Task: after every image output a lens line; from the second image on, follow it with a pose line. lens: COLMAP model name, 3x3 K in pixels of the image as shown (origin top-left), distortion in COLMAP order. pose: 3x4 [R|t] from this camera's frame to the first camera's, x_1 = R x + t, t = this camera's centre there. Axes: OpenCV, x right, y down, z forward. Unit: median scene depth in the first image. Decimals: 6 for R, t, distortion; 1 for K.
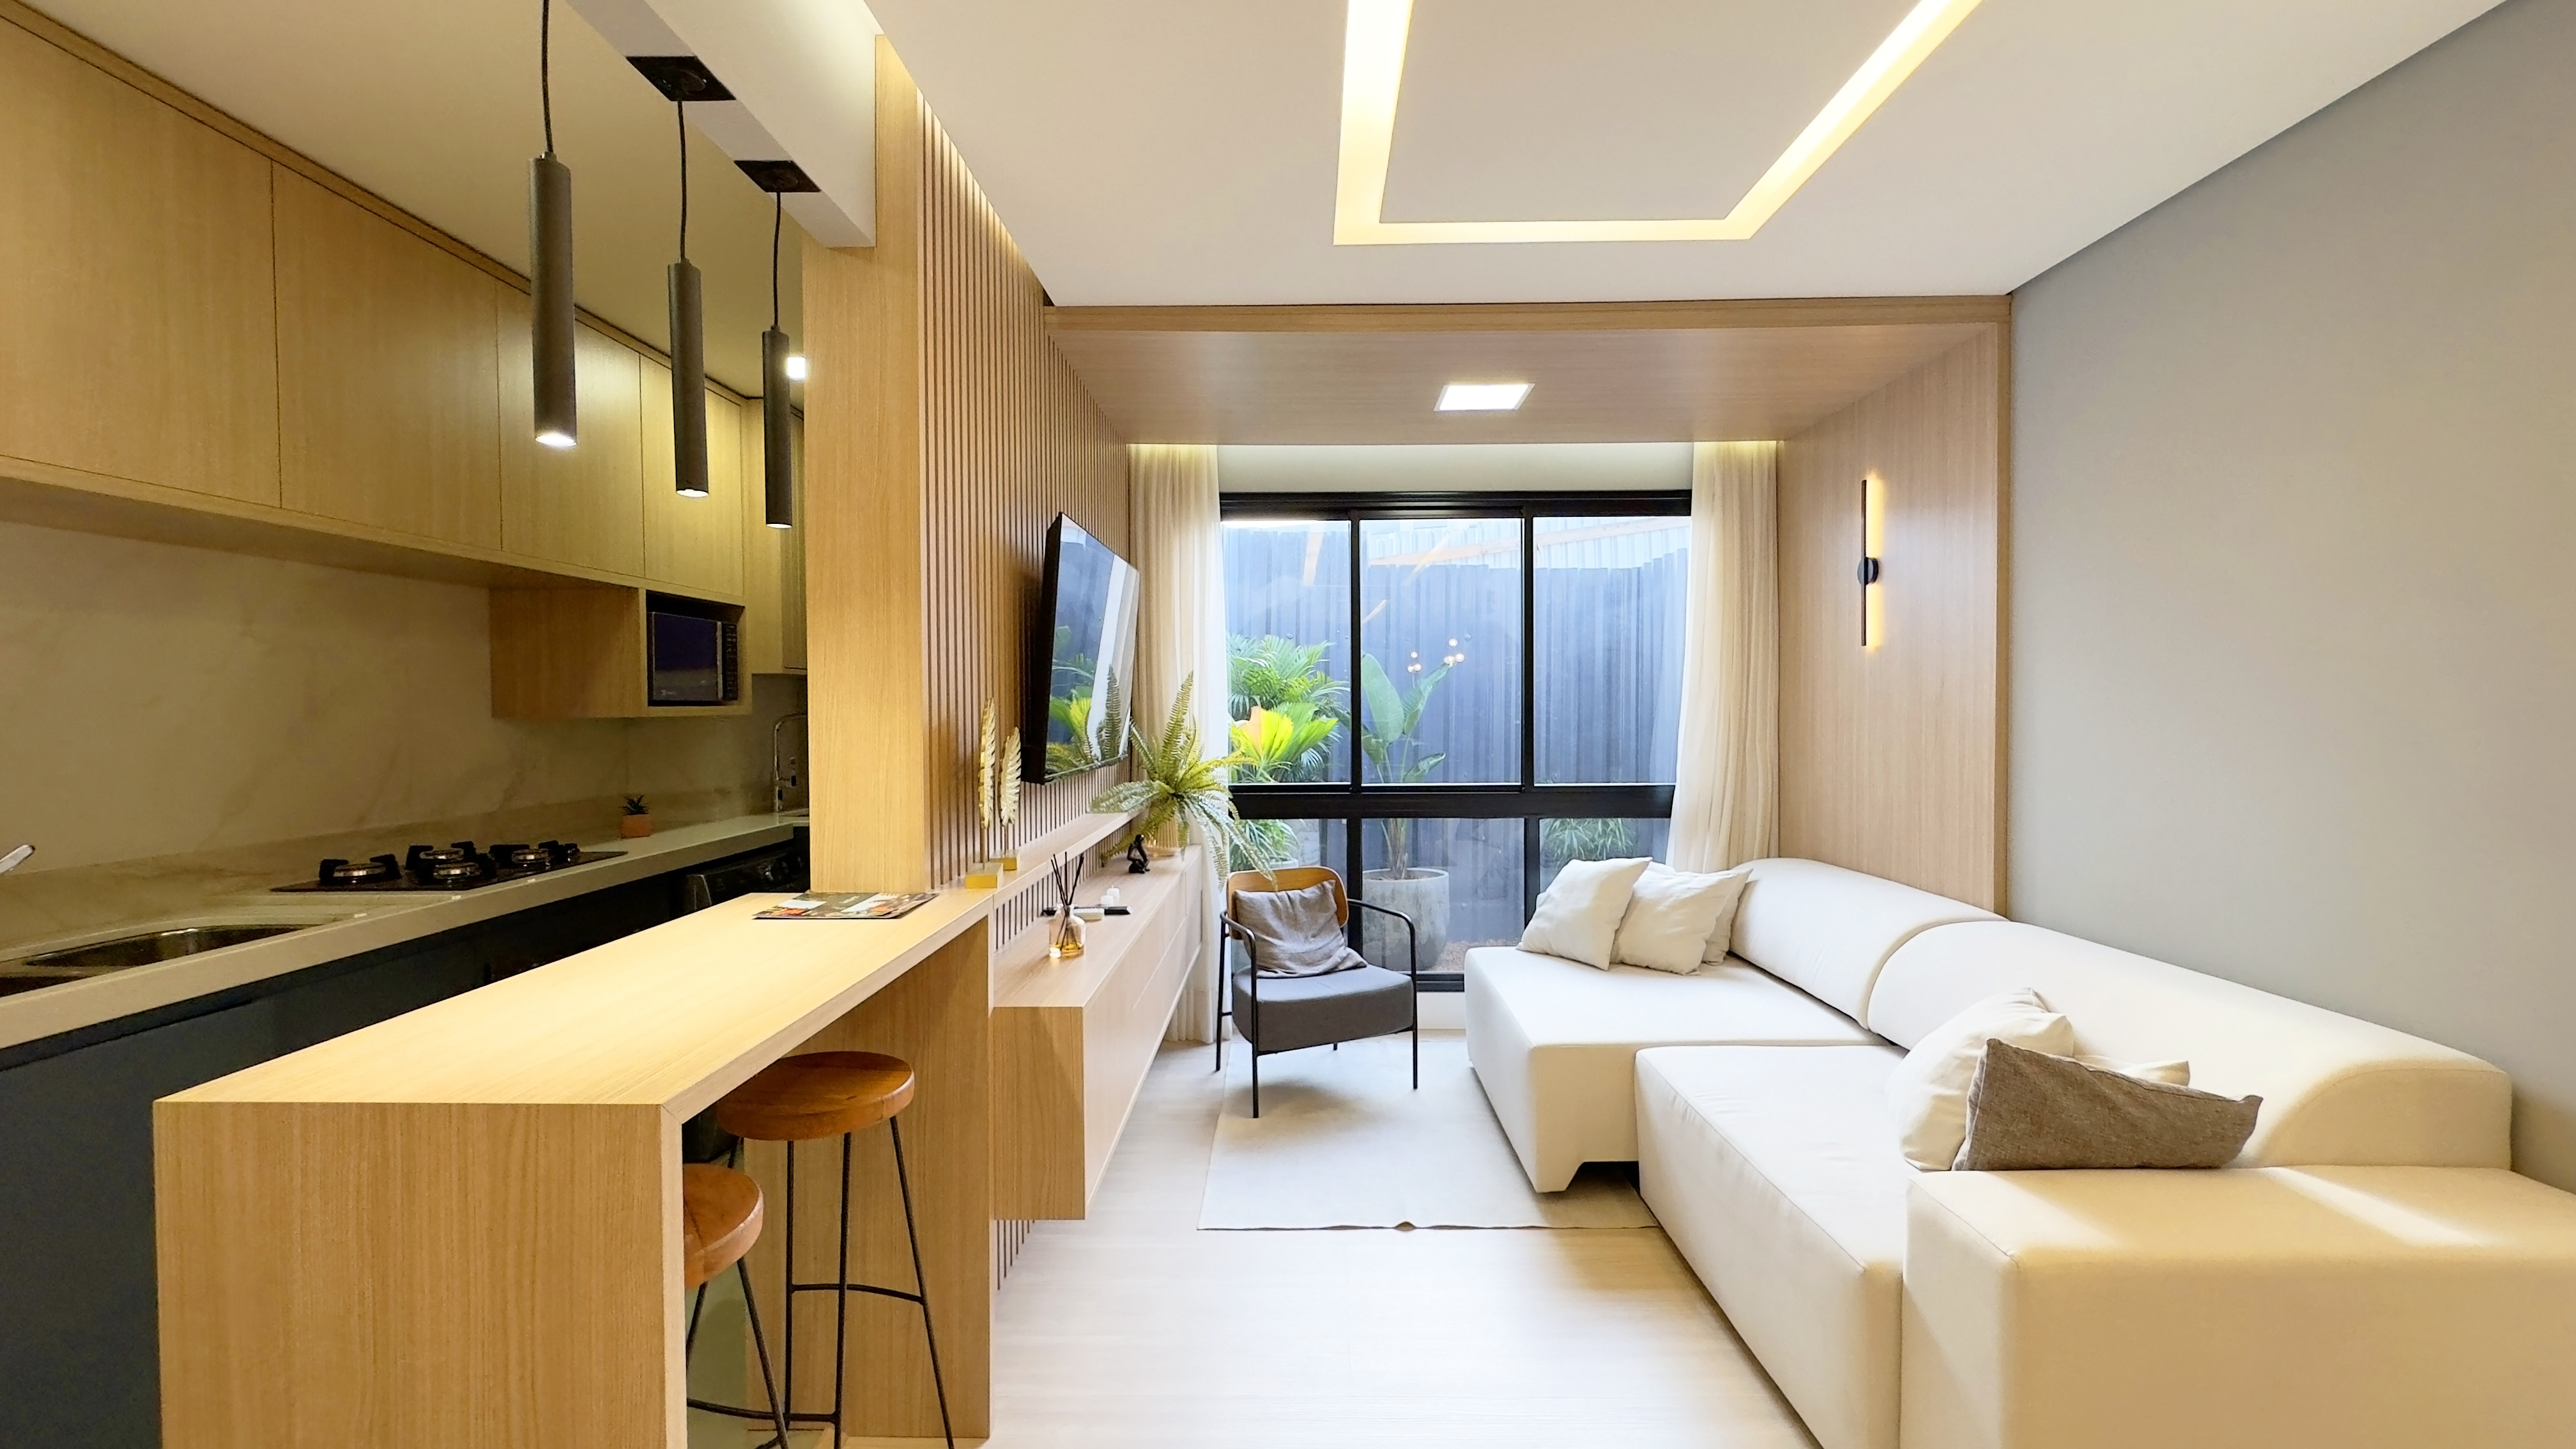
lens RADIAL K [[1020.9, 0, 1275.3], [0, 1020.9, 729.3], [0, 0, 1]] dist [-0.002030, 0.000311]
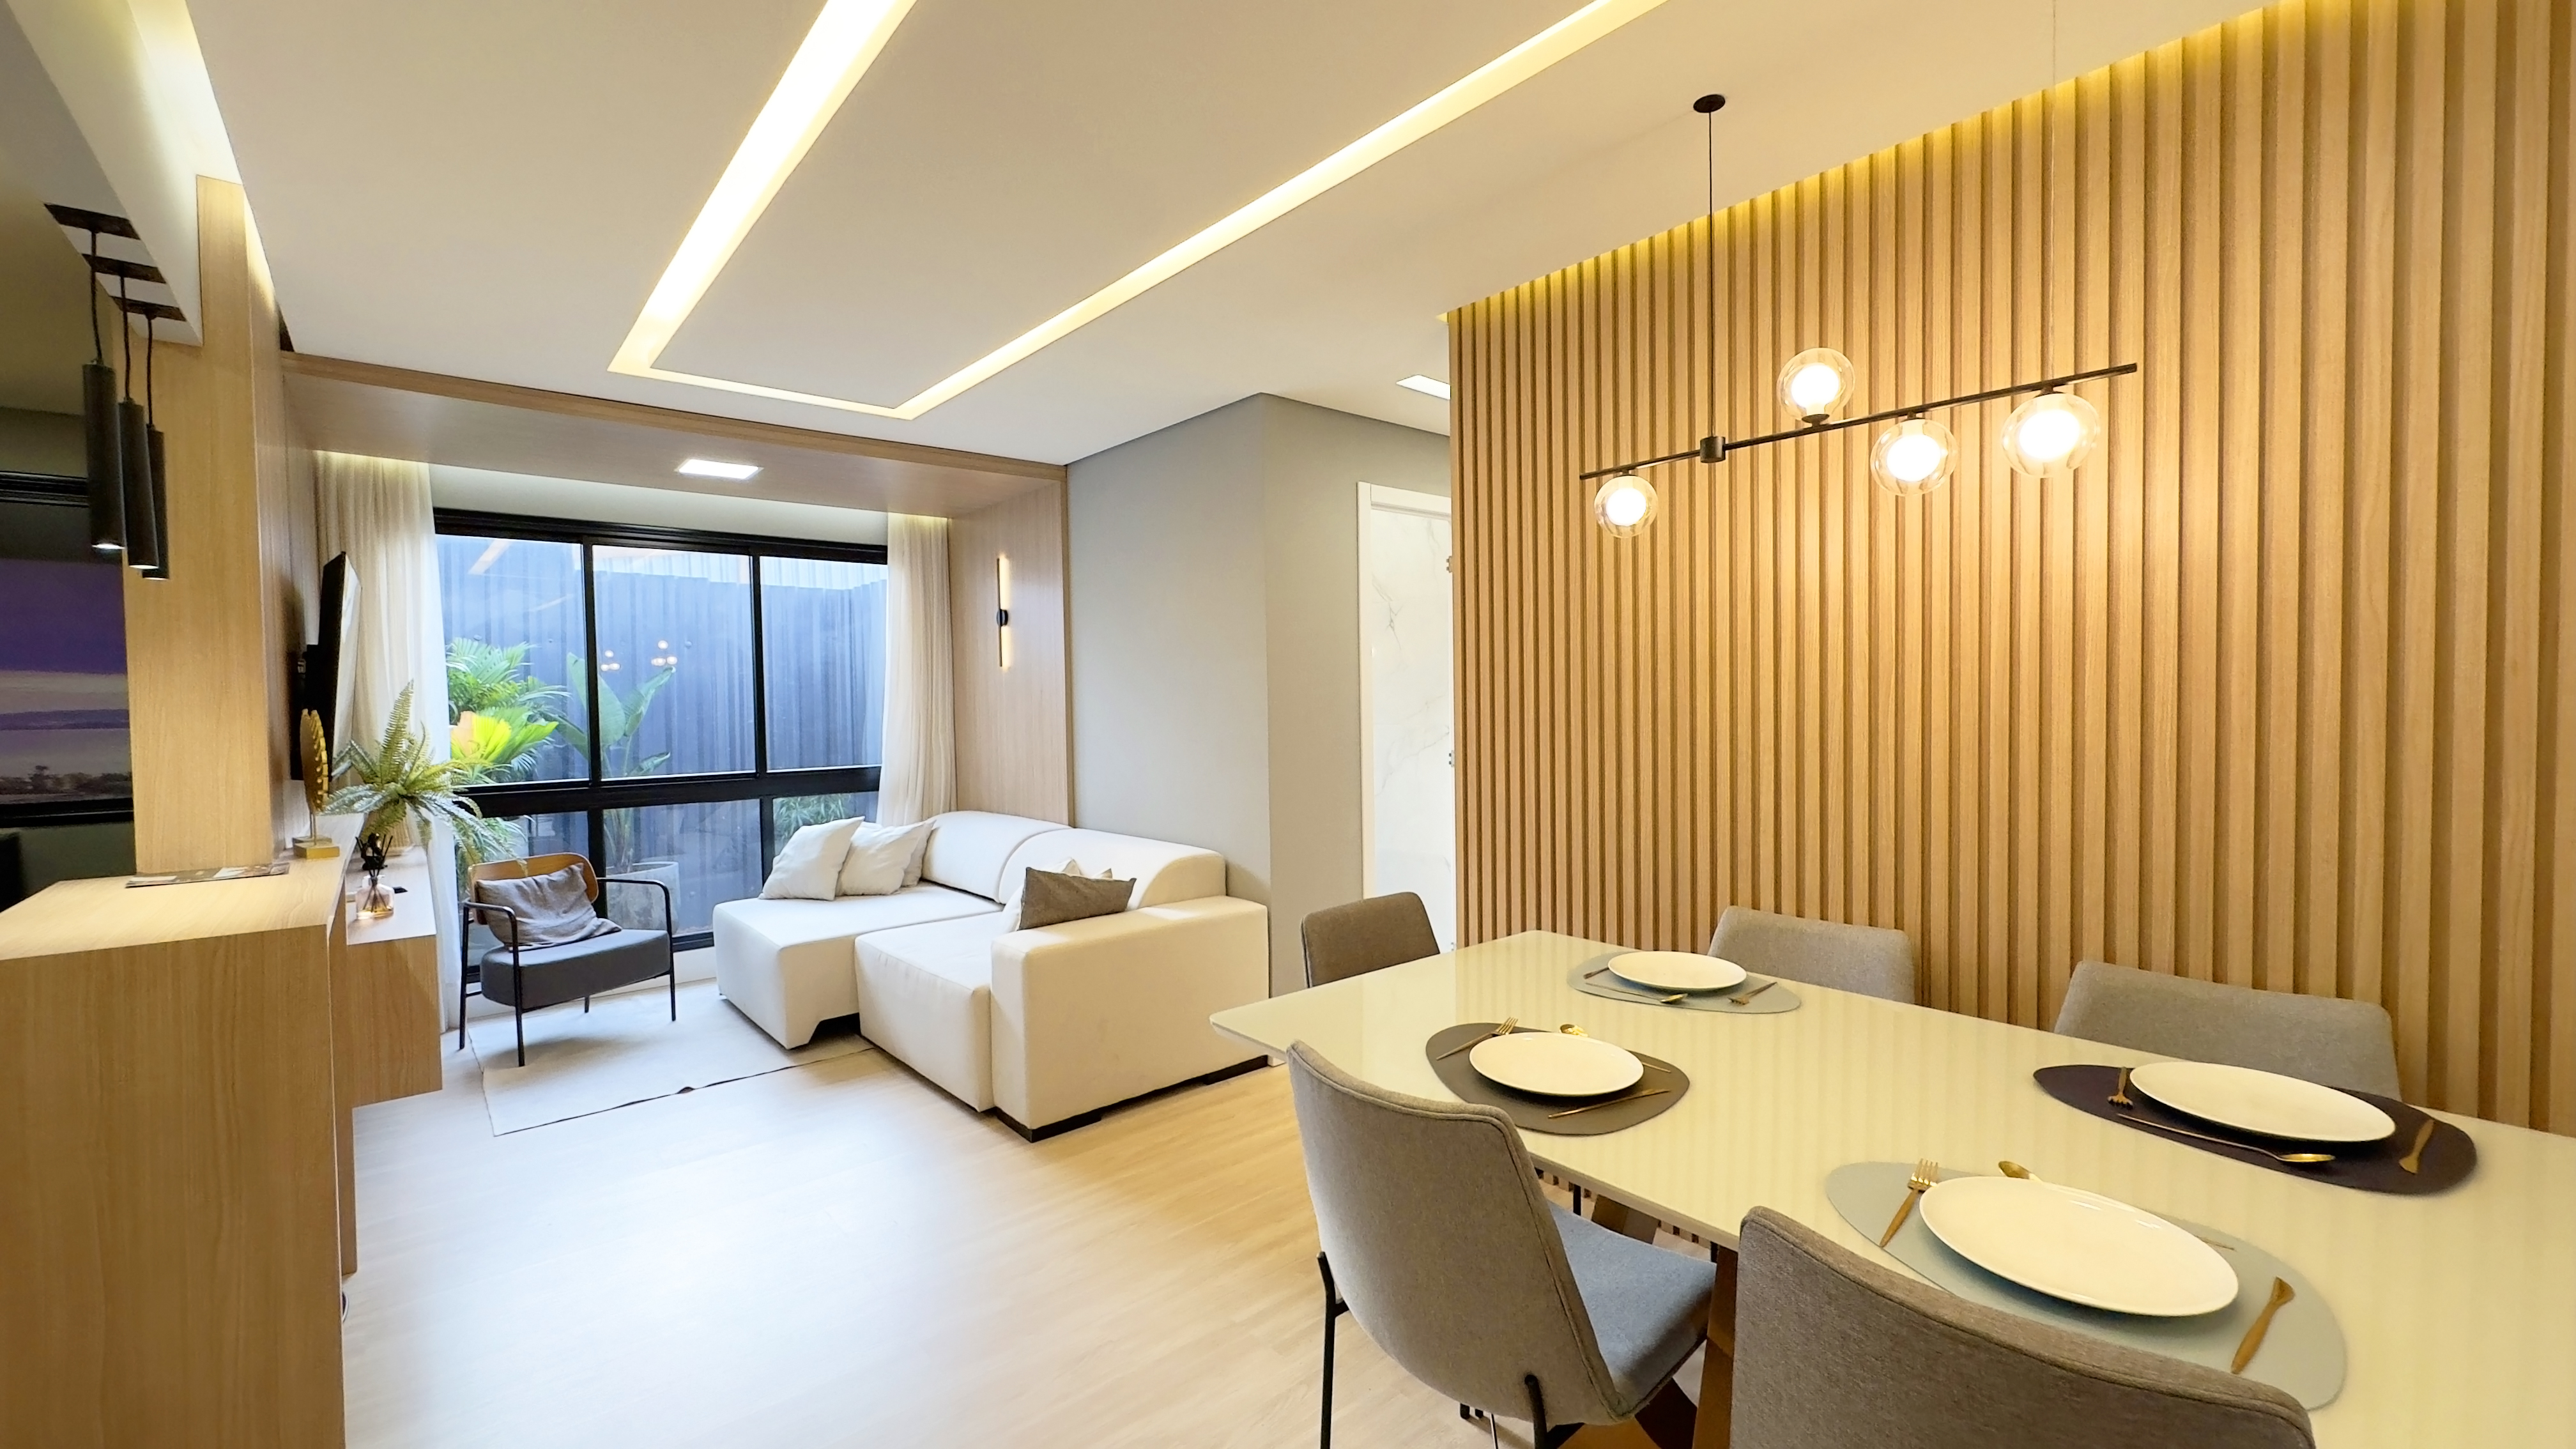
lens RADIAL K [[1020.9, 0, 1293.2], [0, 1020.9, 725.4], [0, 0, 1]] dist [-0.002030, 0.000311]
pose [[0.734411, -0.025196, 0.678237, -0.148804], [0.026357, 0.999616, 0.008595, 0.005895], [-0.678193, 0.011564, 0.734793, -0.441682]]
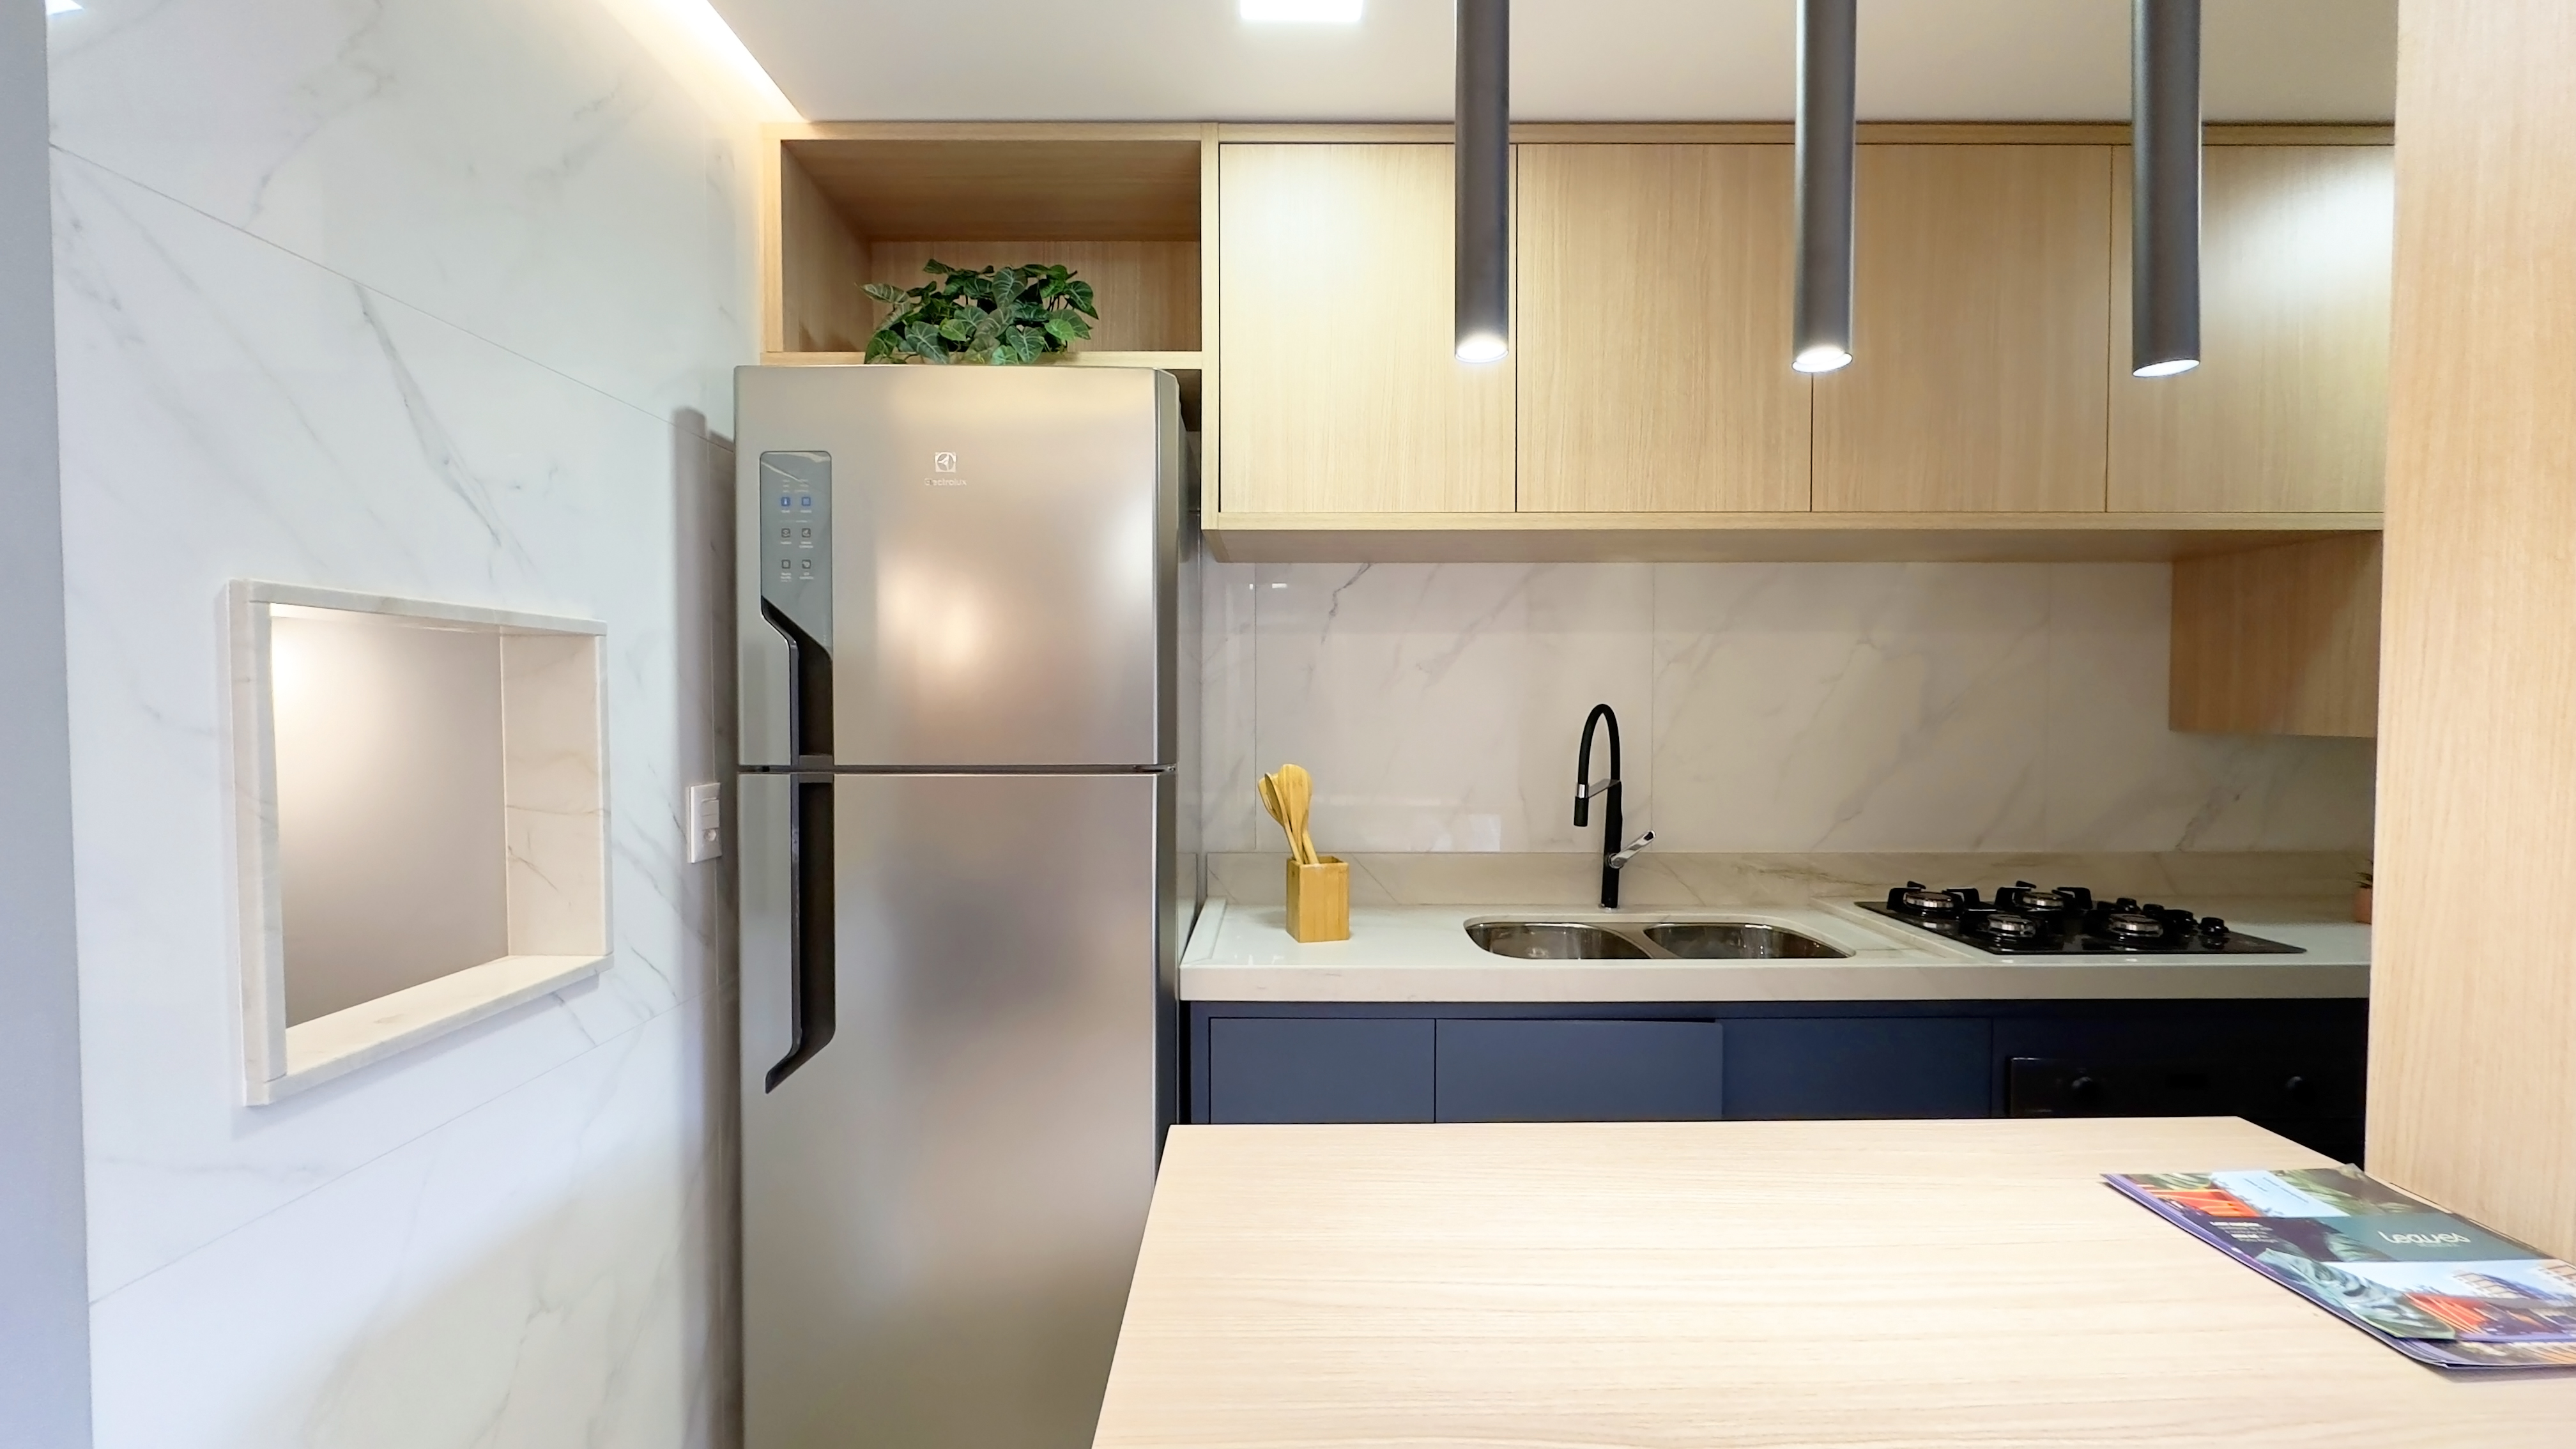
lens RADIAL K [[1020.9, 0, 1303.5], [0, 1020.9, 715.4], [0, 0, 1]] dist [-0.002030, 0.000311]
pose [[0.036271, 0.026913, -0.998980, -0.022134], [-0.021124, 0.999435, 0.026159, -0.024169], [0.999119, 0.020153, 0.036819, 0.281647]]
